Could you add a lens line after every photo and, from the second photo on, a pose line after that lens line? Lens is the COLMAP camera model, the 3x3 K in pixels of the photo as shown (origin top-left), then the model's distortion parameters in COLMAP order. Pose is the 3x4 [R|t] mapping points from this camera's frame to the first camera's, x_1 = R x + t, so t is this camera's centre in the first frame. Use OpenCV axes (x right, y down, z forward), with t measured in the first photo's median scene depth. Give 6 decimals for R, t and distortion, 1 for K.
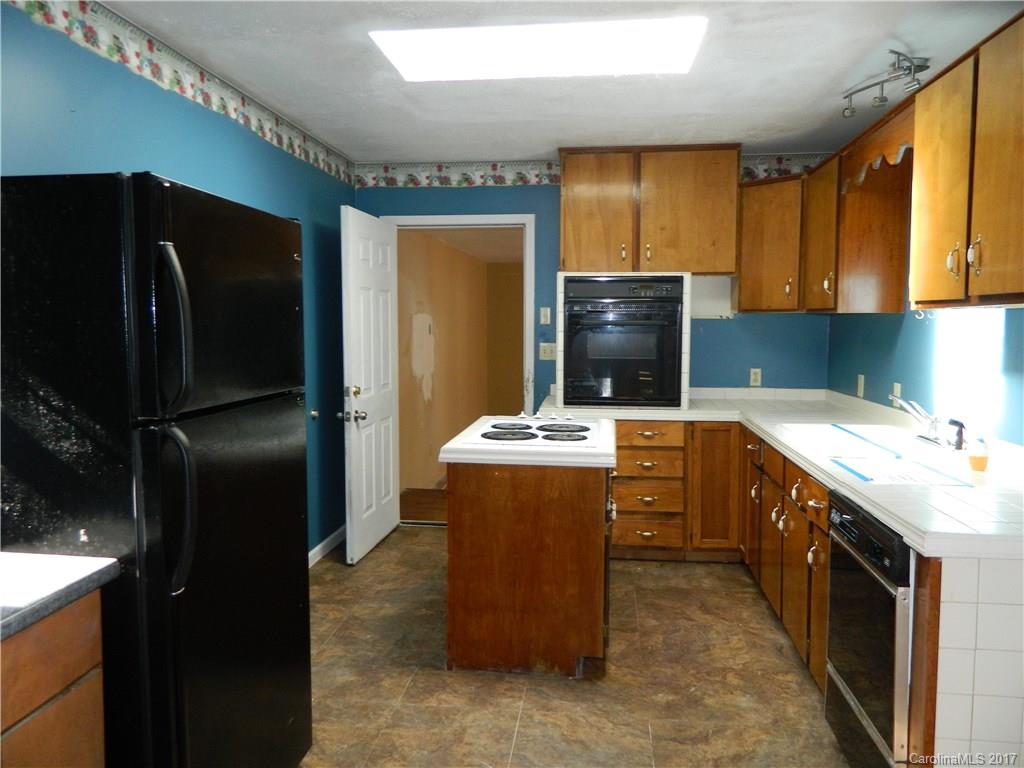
lens RADIAL K [[753.7, 0, 512.0], [0, 753.7, 384.0], [0, 0, 1]] dist [-0.000695, 0.001092]
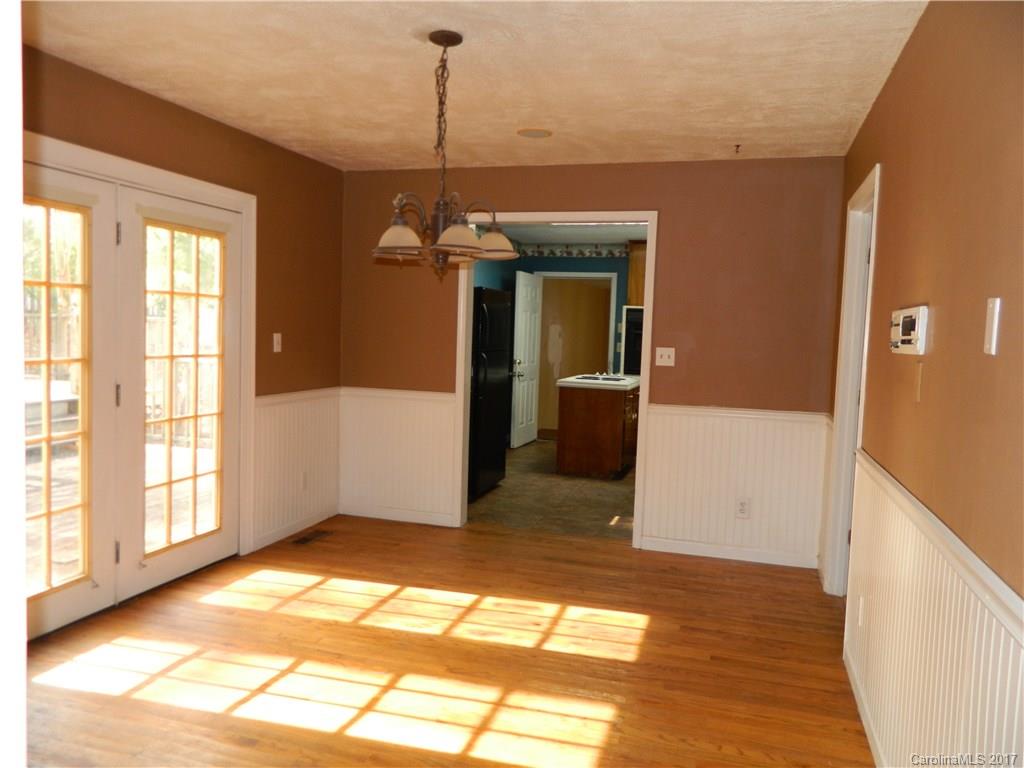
lens RADIAL K [[753.7, 0, 512.0], [0, 753.7, 384.0], [0, 0, 1]] dist [-0.000695, 0.001092]
pose [[0.983098, 0.045036, -0.177455, 0.116728], [-0.047609, 0.998813, -0.010266, 0.077768], [0.176782, 0.018541, 0.984075, -0.855517]]
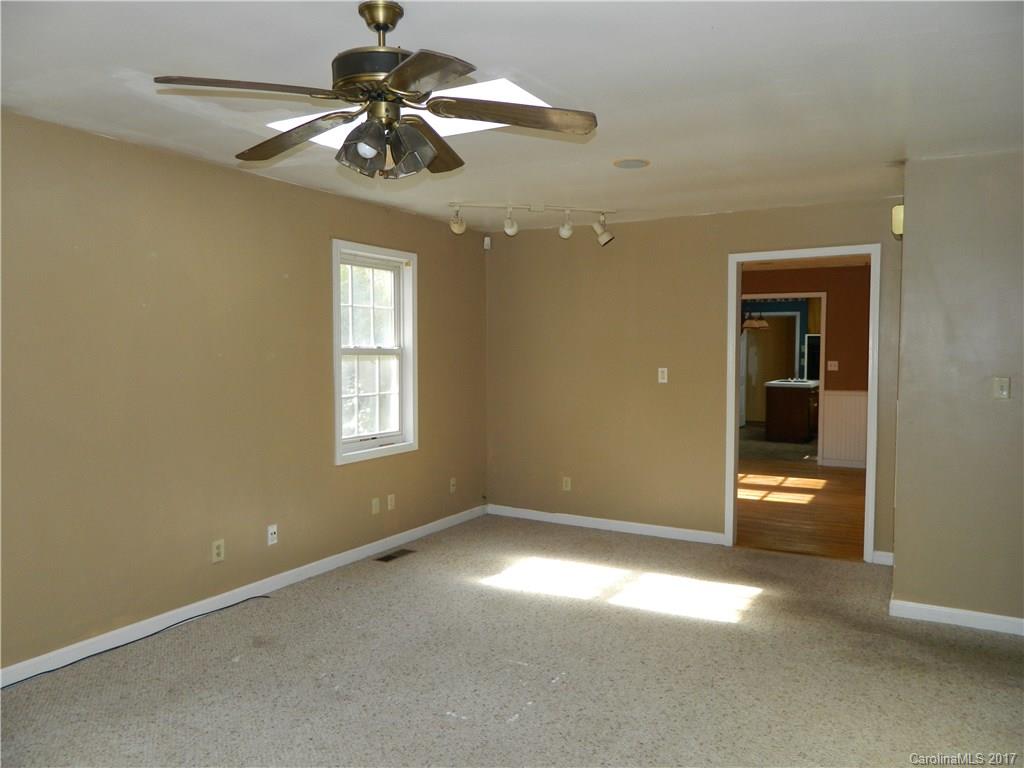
lens RADIAL K [[753.7, 0, 512.0], [0, 753.7, 384.0], [0, 0, 1]] dist [-0.000695, 0.001092]
pose [[0.922906, 0.019288, -0.384541, 0.121989], [-0.032801, 0.999052, -0.028614, 0.149844], [0.383625, 0.039021, 0.922664, -1.917123]]
